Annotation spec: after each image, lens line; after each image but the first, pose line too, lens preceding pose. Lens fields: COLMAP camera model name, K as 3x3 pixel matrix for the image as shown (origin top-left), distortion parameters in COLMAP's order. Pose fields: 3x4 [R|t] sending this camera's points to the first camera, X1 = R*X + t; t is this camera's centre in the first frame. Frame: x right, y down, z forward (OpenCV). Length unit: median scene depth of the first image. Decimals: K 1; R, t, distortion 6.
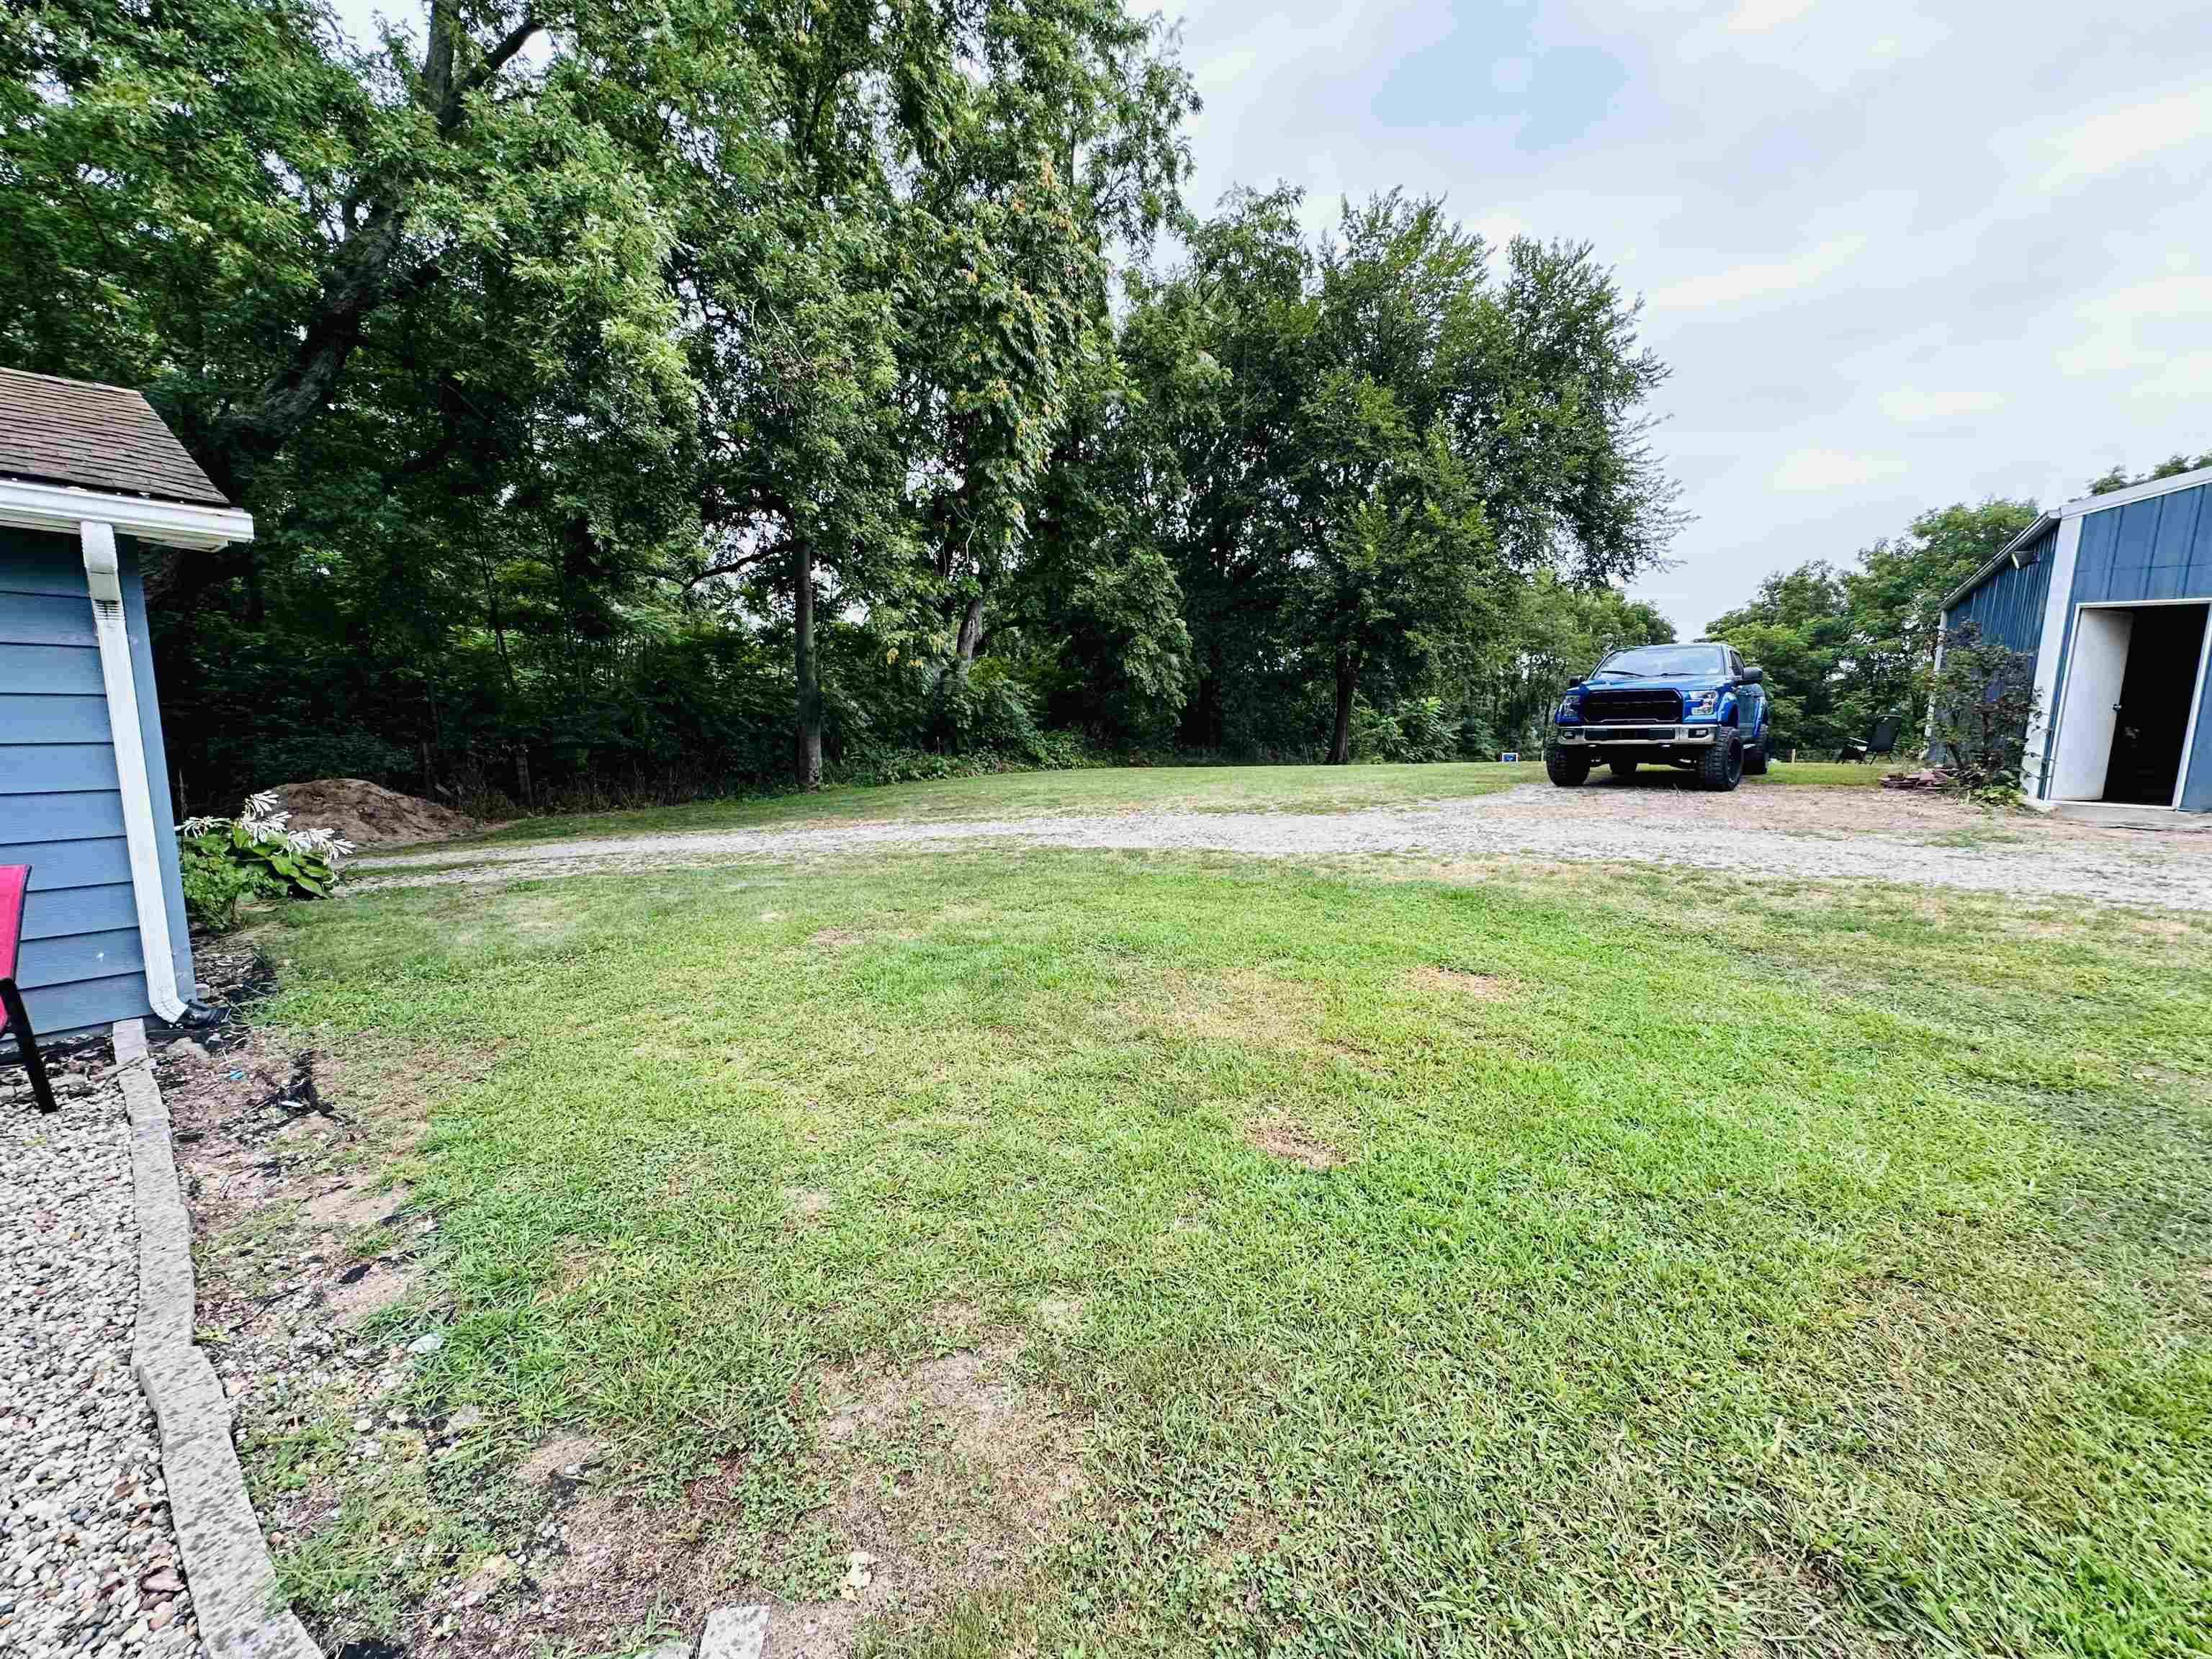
lens RADIAL K [[872.6, 0, 1102.7], [0, 872.6, 831.8], [0, 0, 1]] dist [-0.011033, 0.000038]
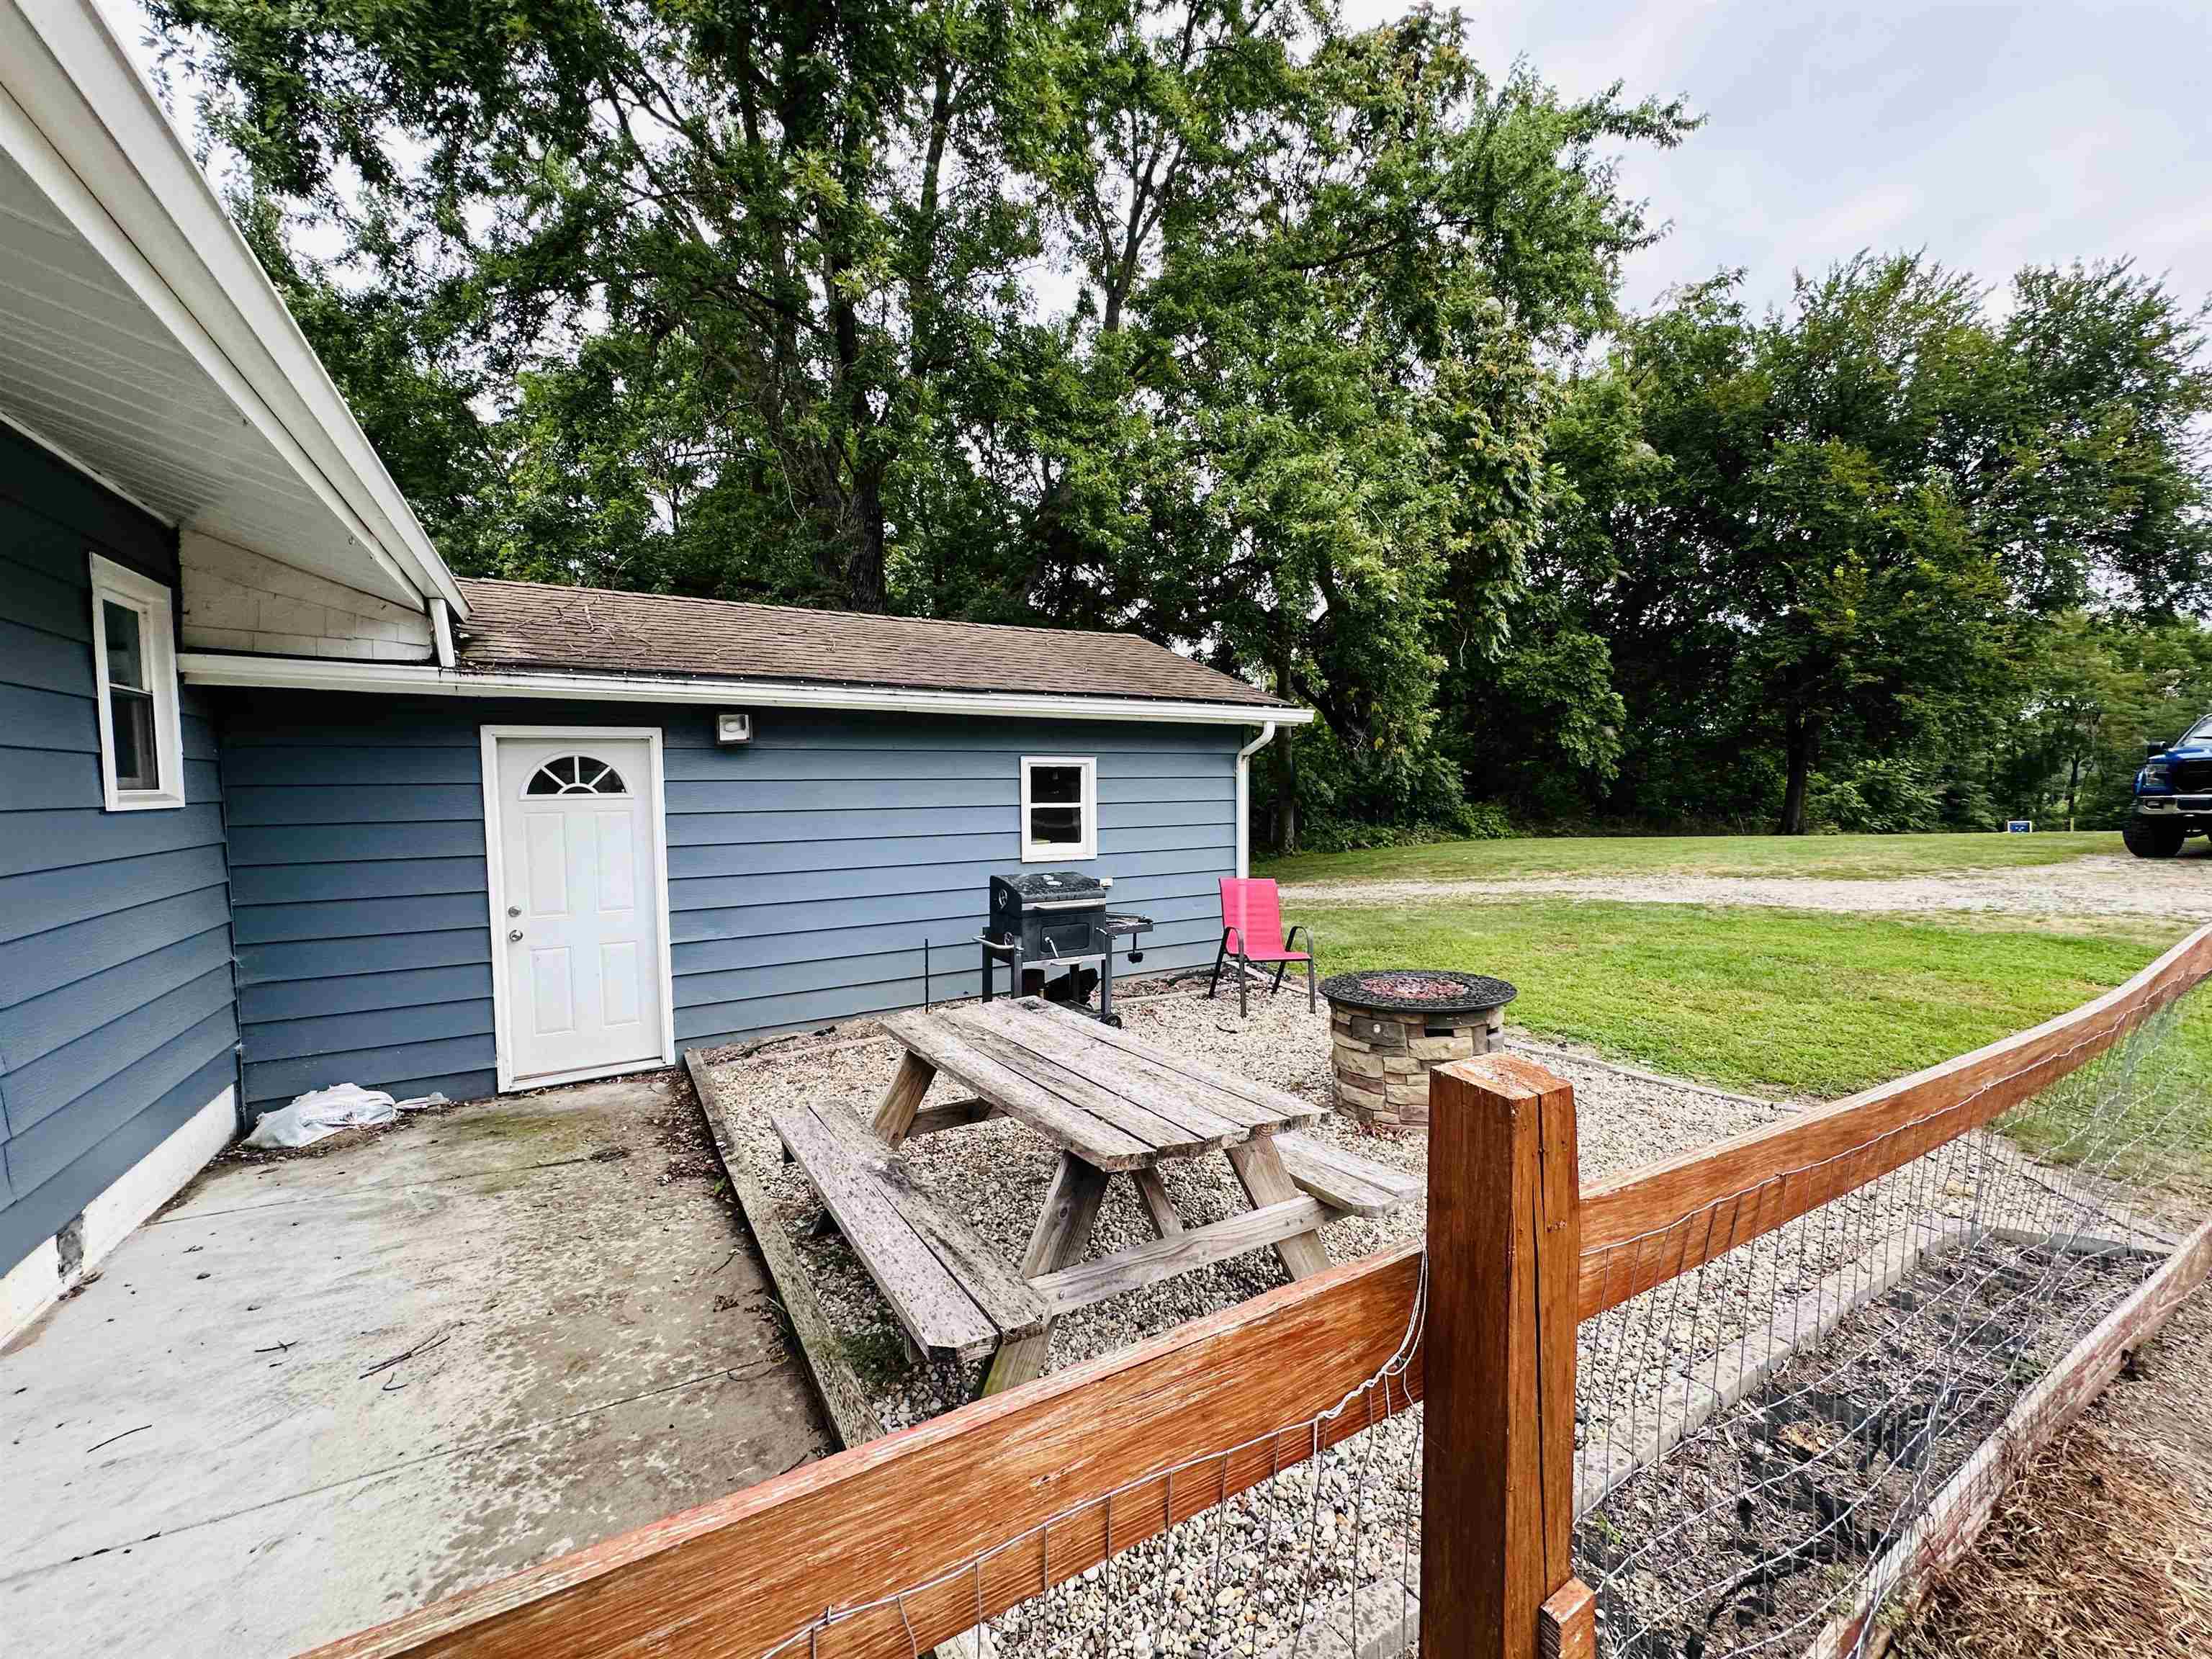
lens RADIAL K [[885.8, 0, 1099.3], [0, 885.8, 826.8], [0, 0, 1]] dist [-0.000664, -0.000047]
pose [[0.937263, -0.002288, -0.348616, -0.125780], [-0.027642, 0.996342, -0.080857, 0.014742], [0.347525, 0.085420, 0.933772, -0.186061]]
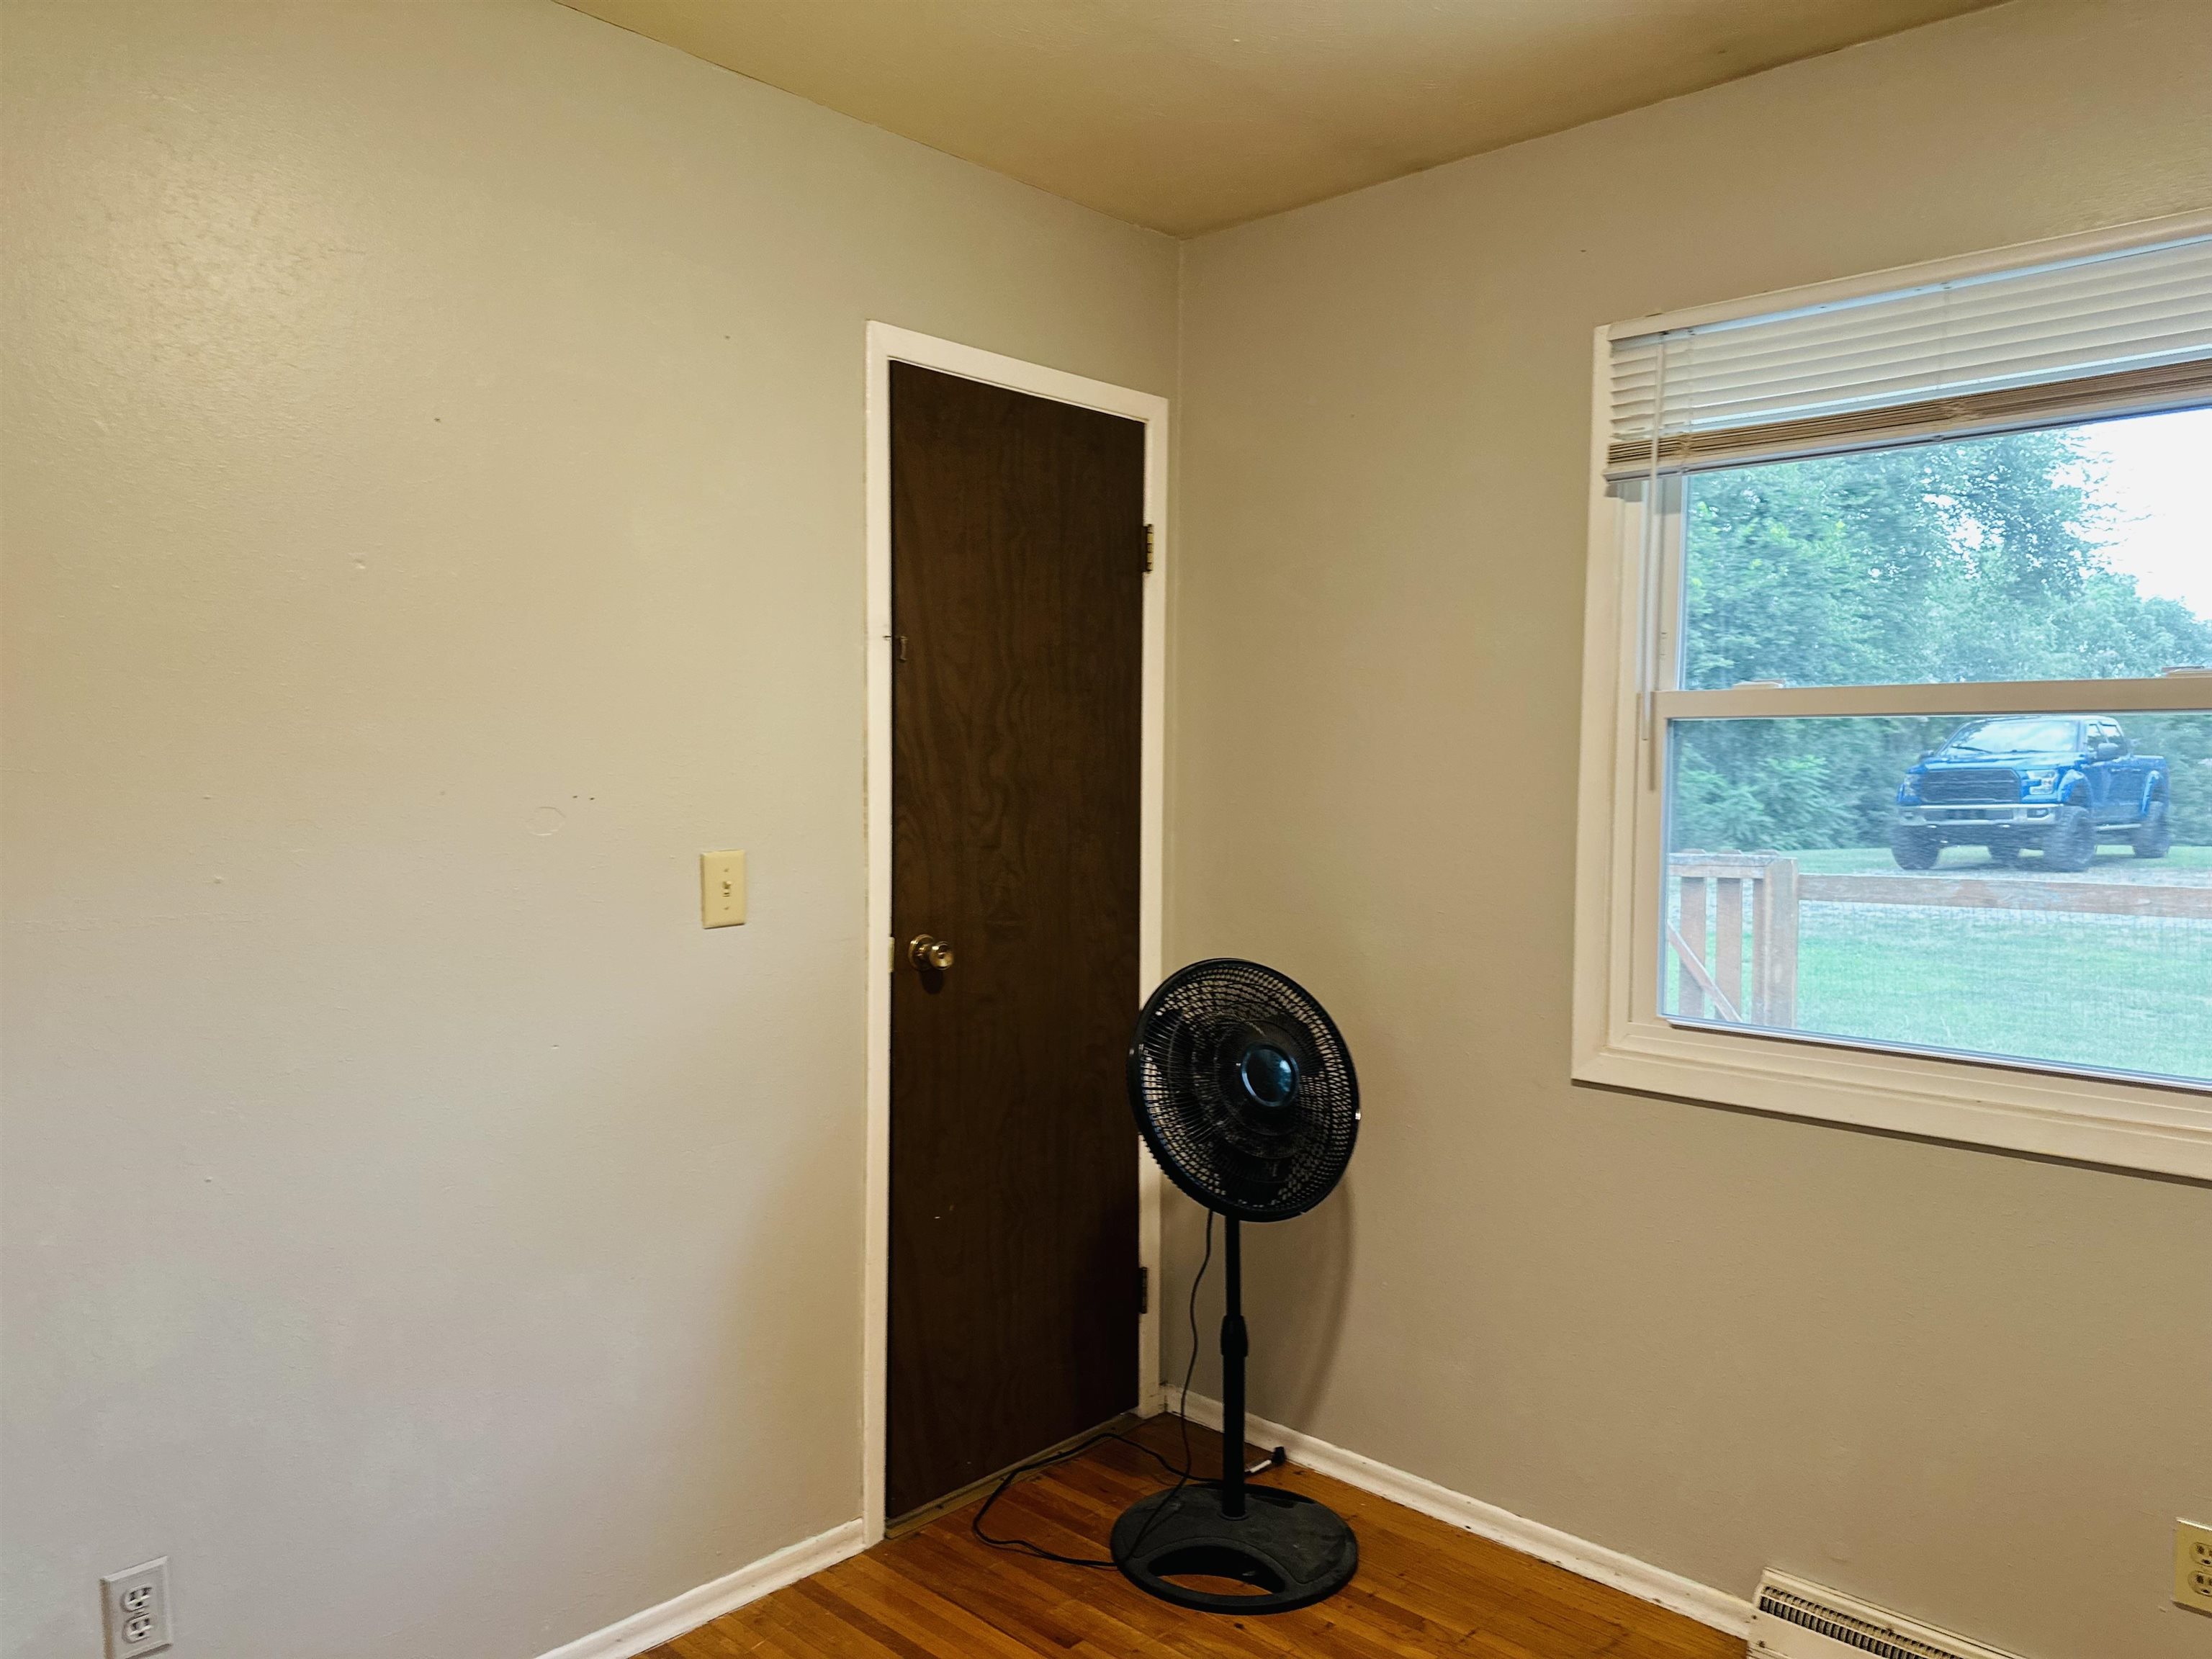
lens RADIAL K [[1583.0, 0, 1098.1], [0, 1583.0, 831.6], [0, 0, 1]] dist [0.049819, -0.052041]
pose [[0.996751, -0.003284, -0.080482, -0.113877], [-0.004739, 0.995047, -0.099289, 0.045788], [0.080410, 0.099347, 0.991799, -0.438043]]
